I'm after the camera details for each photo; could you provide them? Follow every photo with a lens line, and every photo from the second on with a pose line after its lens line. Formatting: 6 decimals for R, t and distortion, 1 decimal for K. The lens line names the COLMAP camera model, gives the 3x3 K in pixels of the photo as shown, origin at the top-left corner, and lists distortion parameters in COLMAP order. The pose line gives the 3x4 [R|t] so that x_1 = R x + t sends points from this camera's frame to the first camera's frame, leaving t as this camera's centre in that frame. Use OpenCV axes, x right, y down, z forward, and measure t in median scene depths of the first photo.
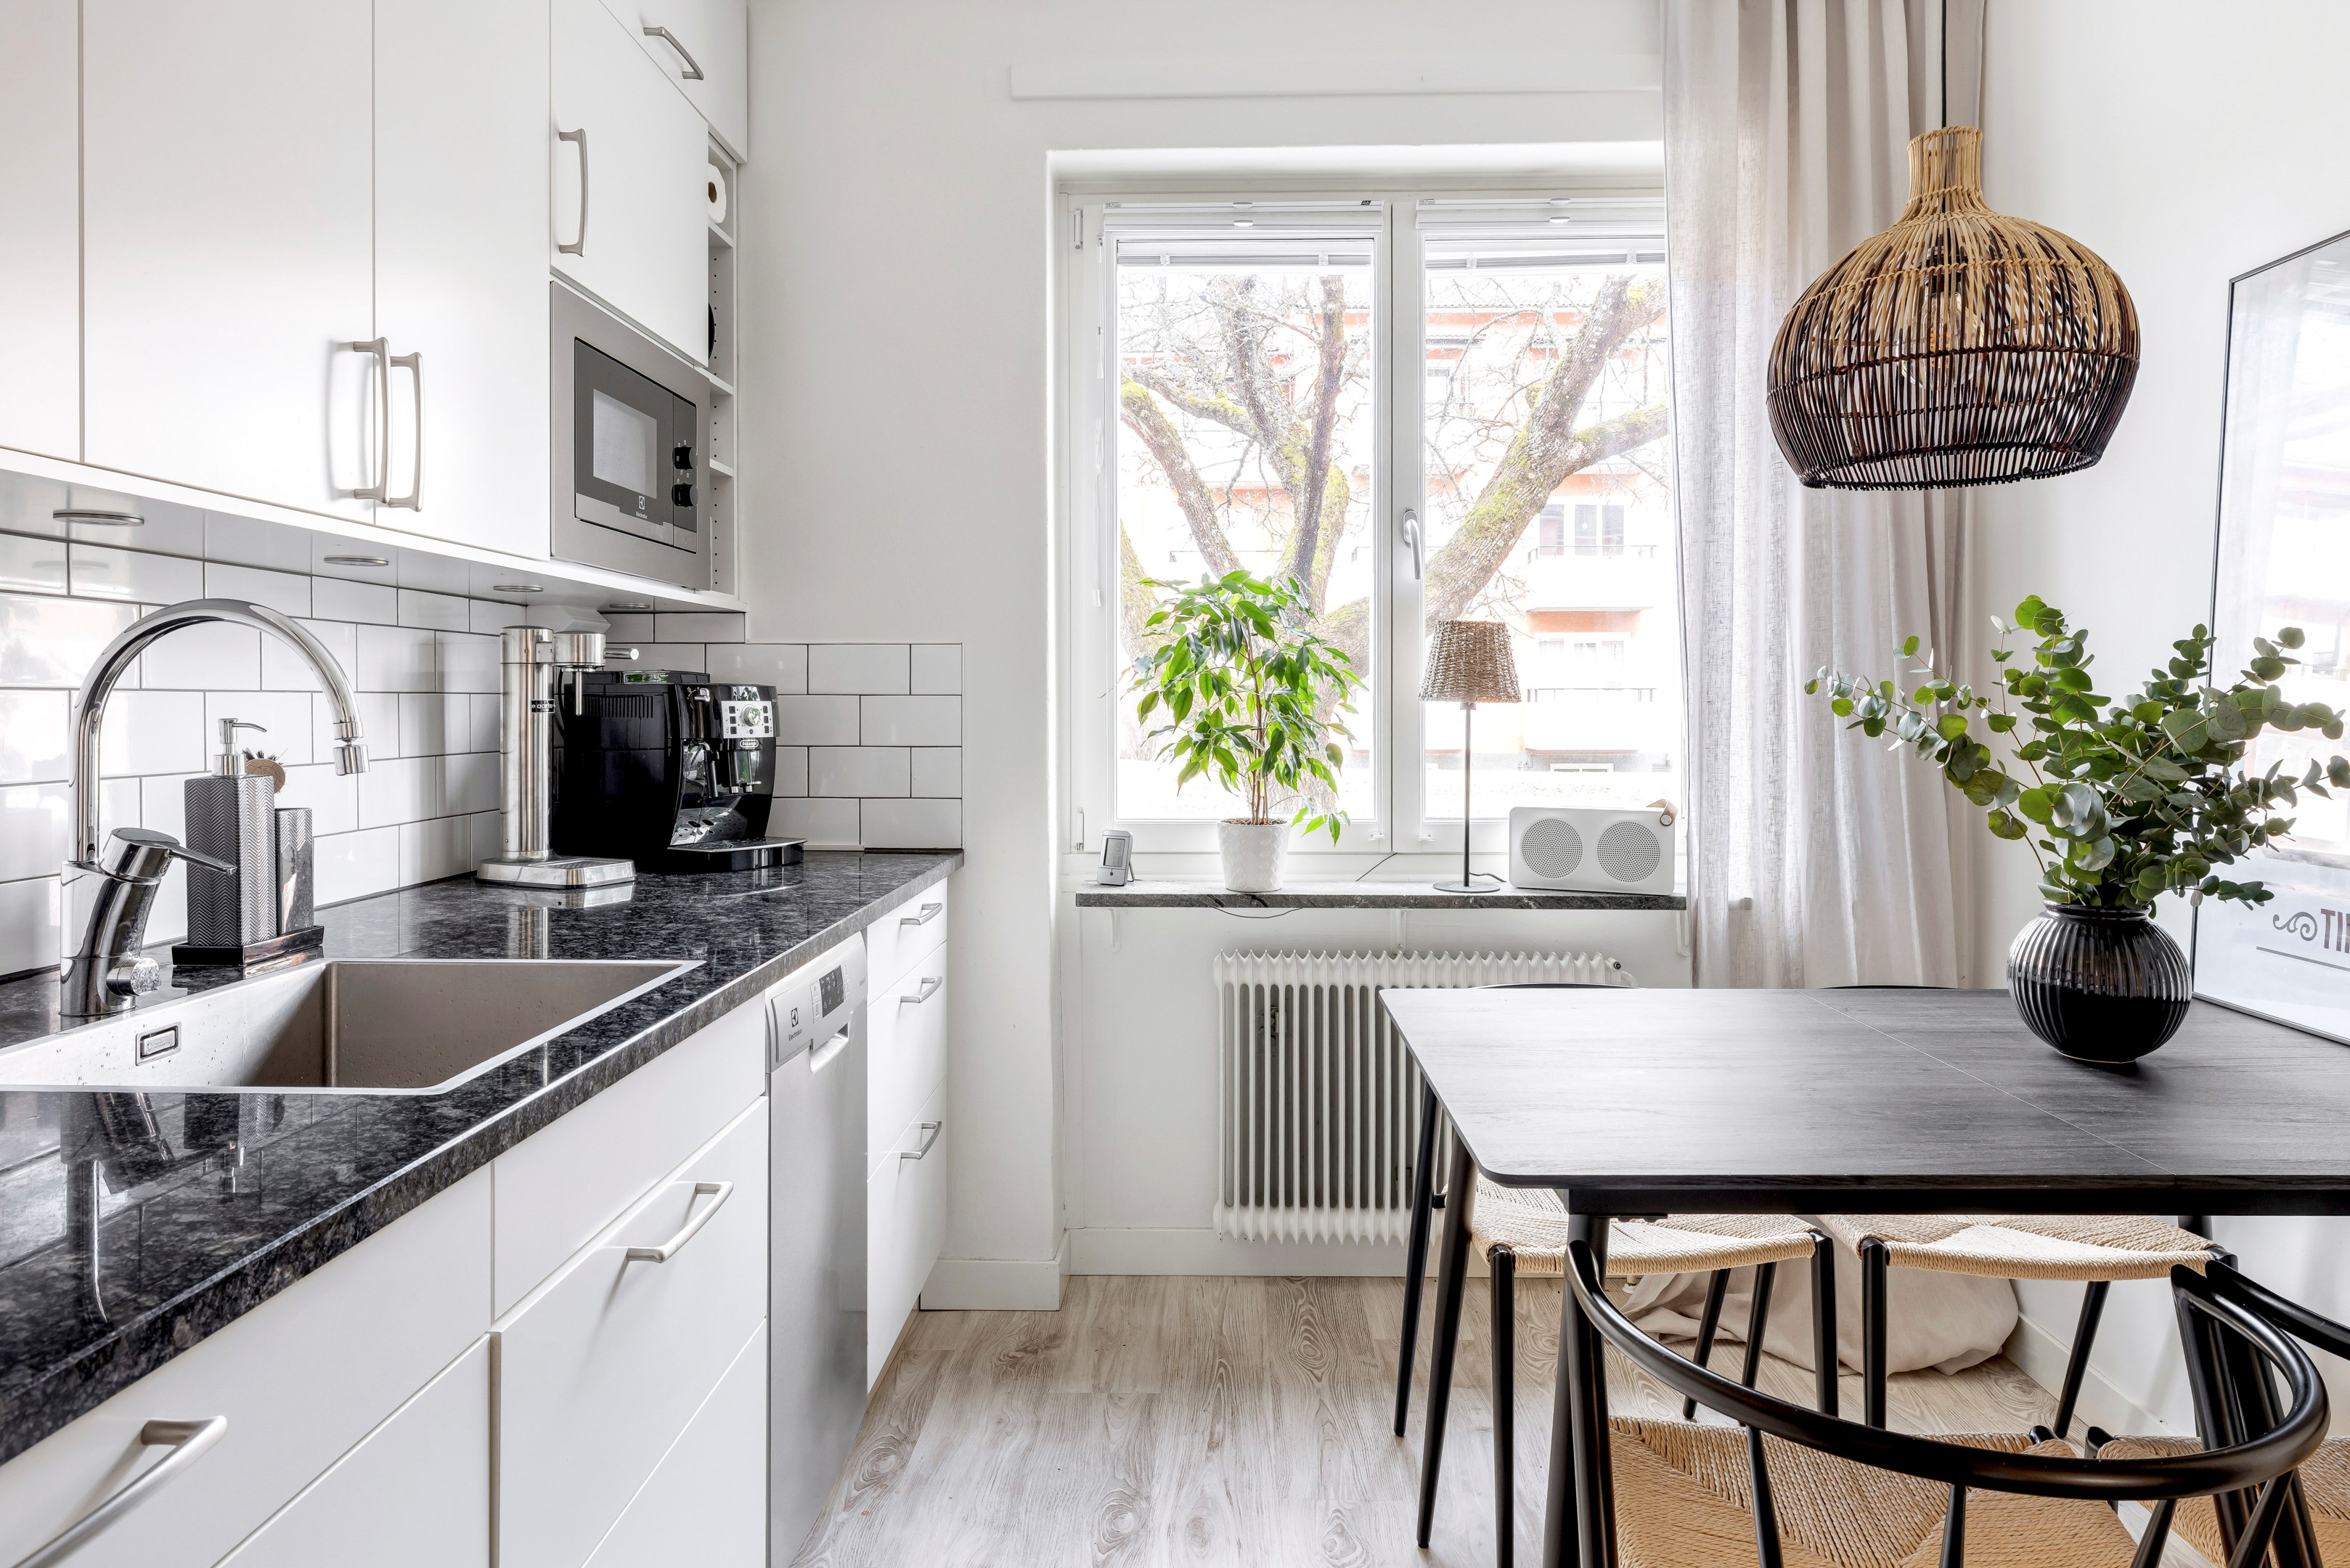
lens RADIAL K [[1327.4, 0, 1172.4], [0, 1327.4, 709.1], [0, 0, 1]] dist [-0.000194, 0.000377]
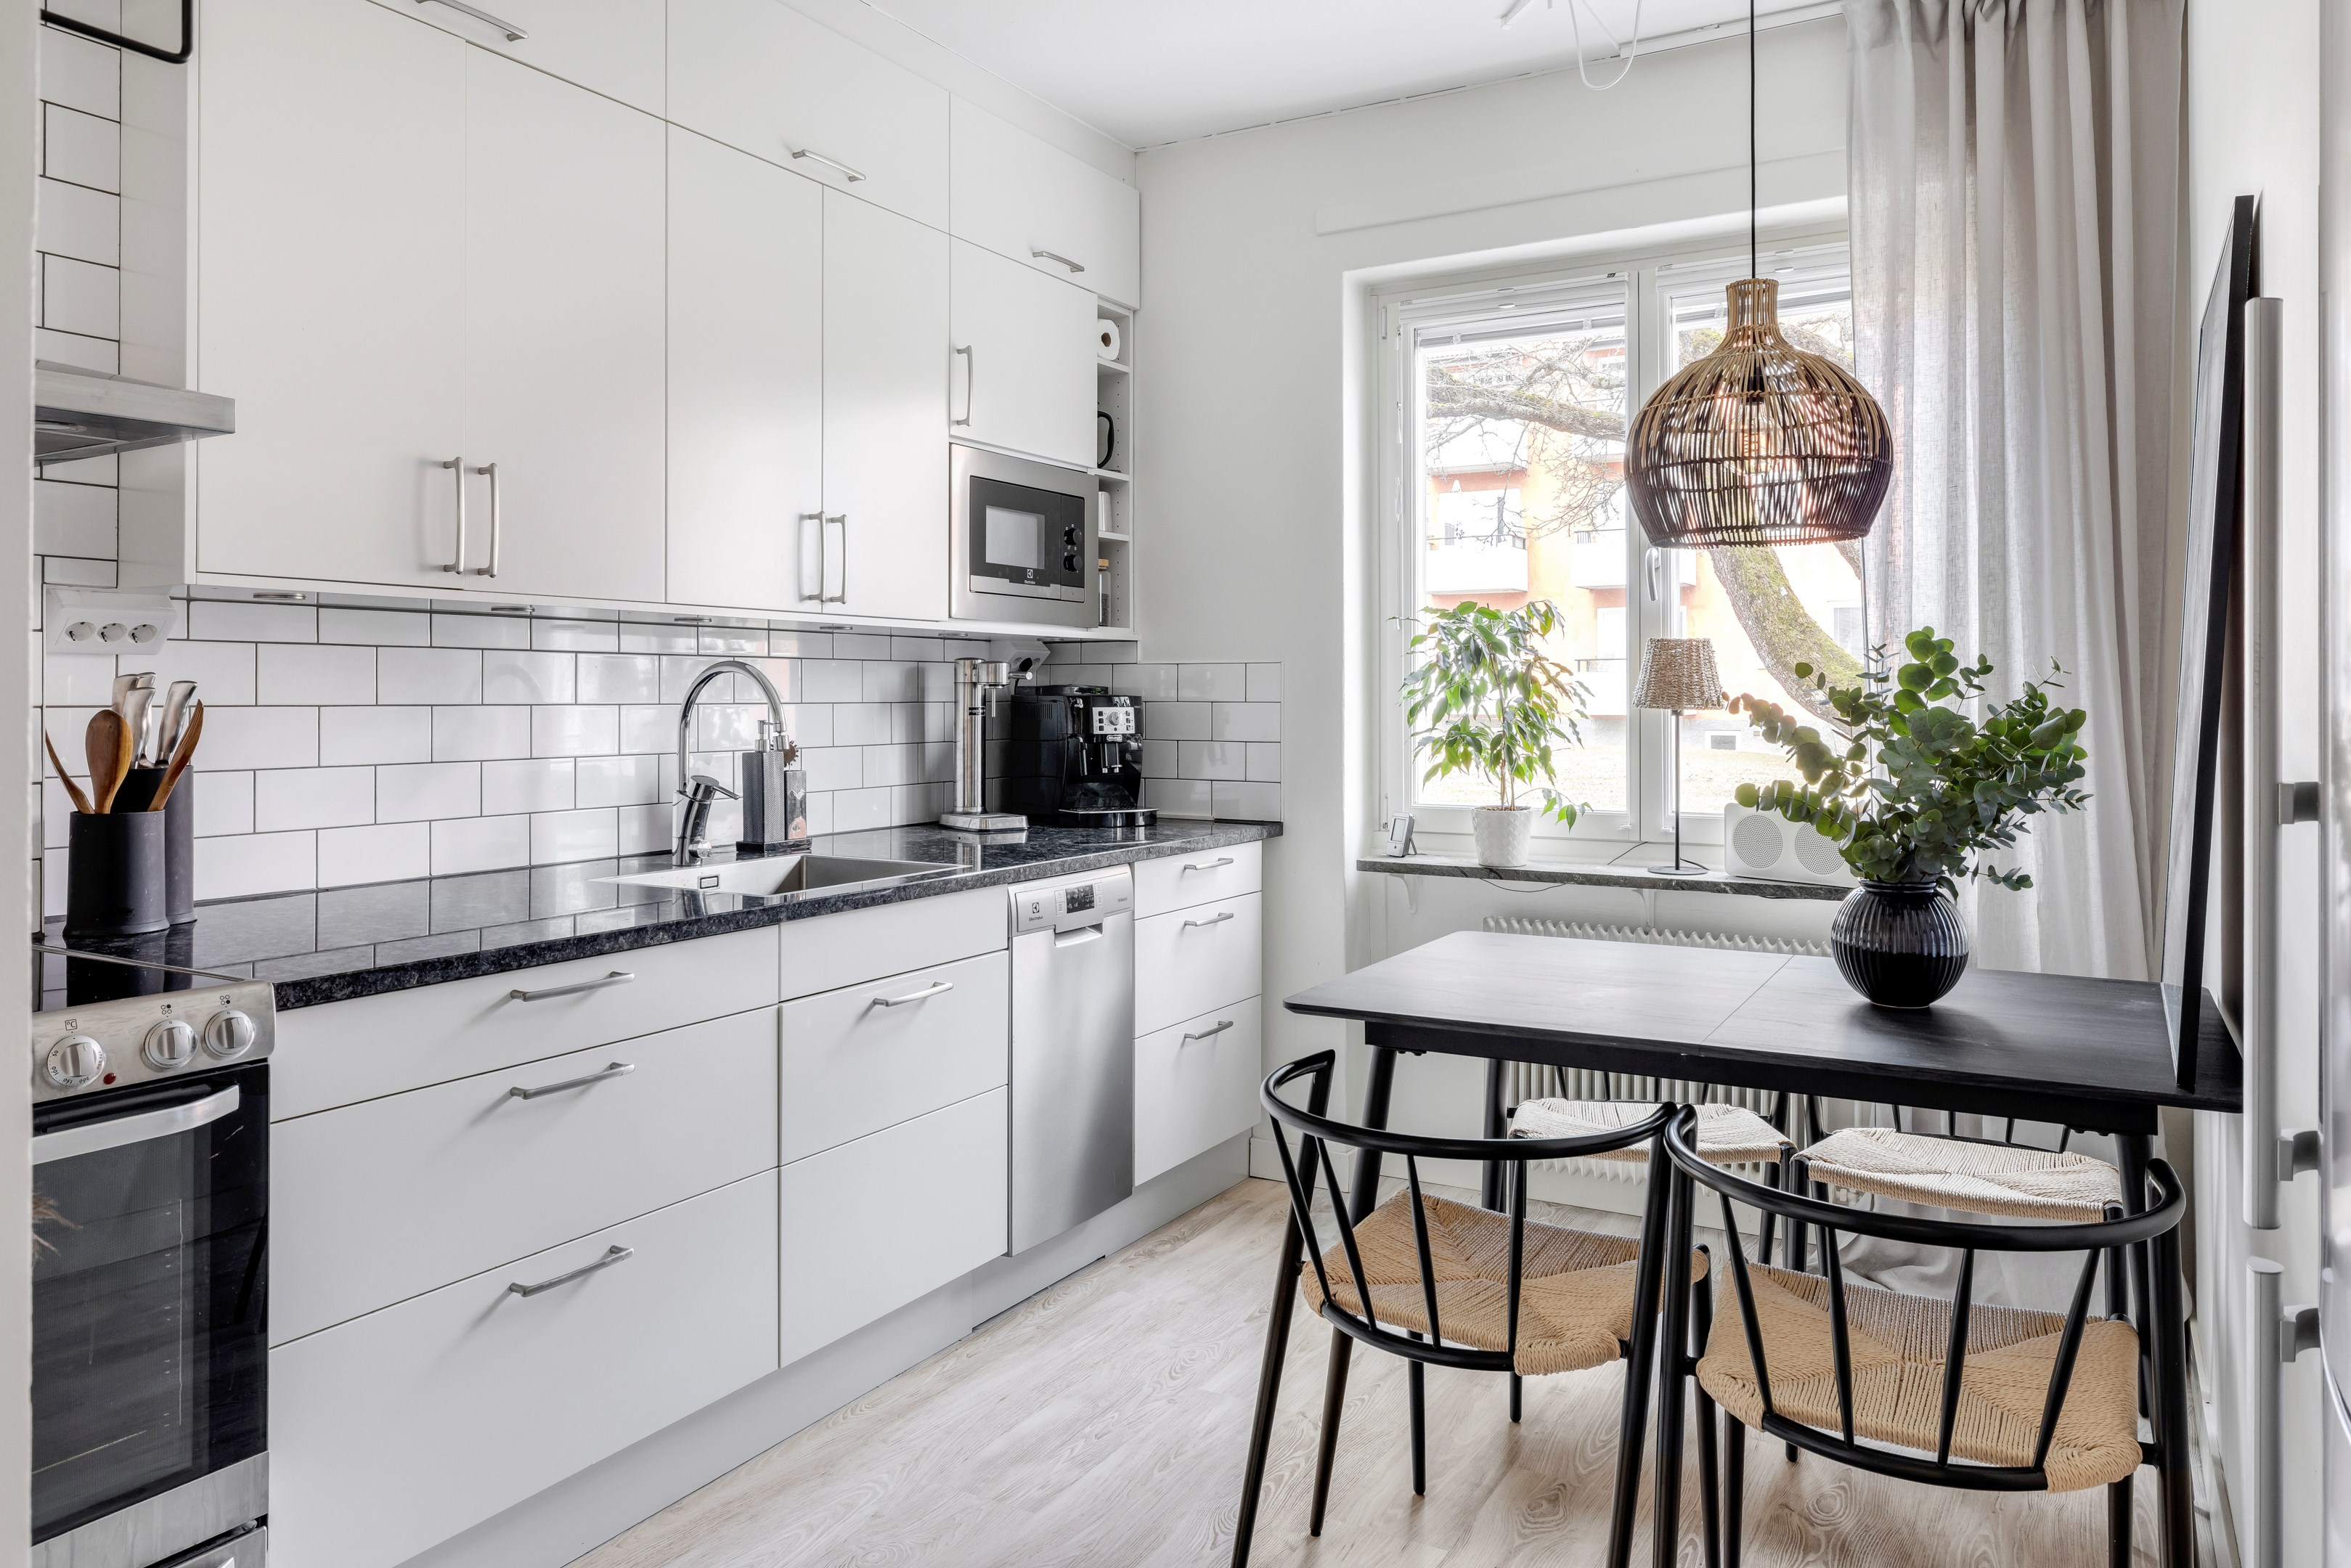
lens RADIAL K [[1368.5, 0, 1174.1], [0, 1368.5, 690.8], [0, 0, 1]] dist [-0.001948, 0.000799]
pose [[0.892623, -0.002811, -0.450794, 0.395307], [-0.001934, 0.999947, -0.010066, -0.009317], [0.450799, 0.009857, 0.892571, -0.263040]]
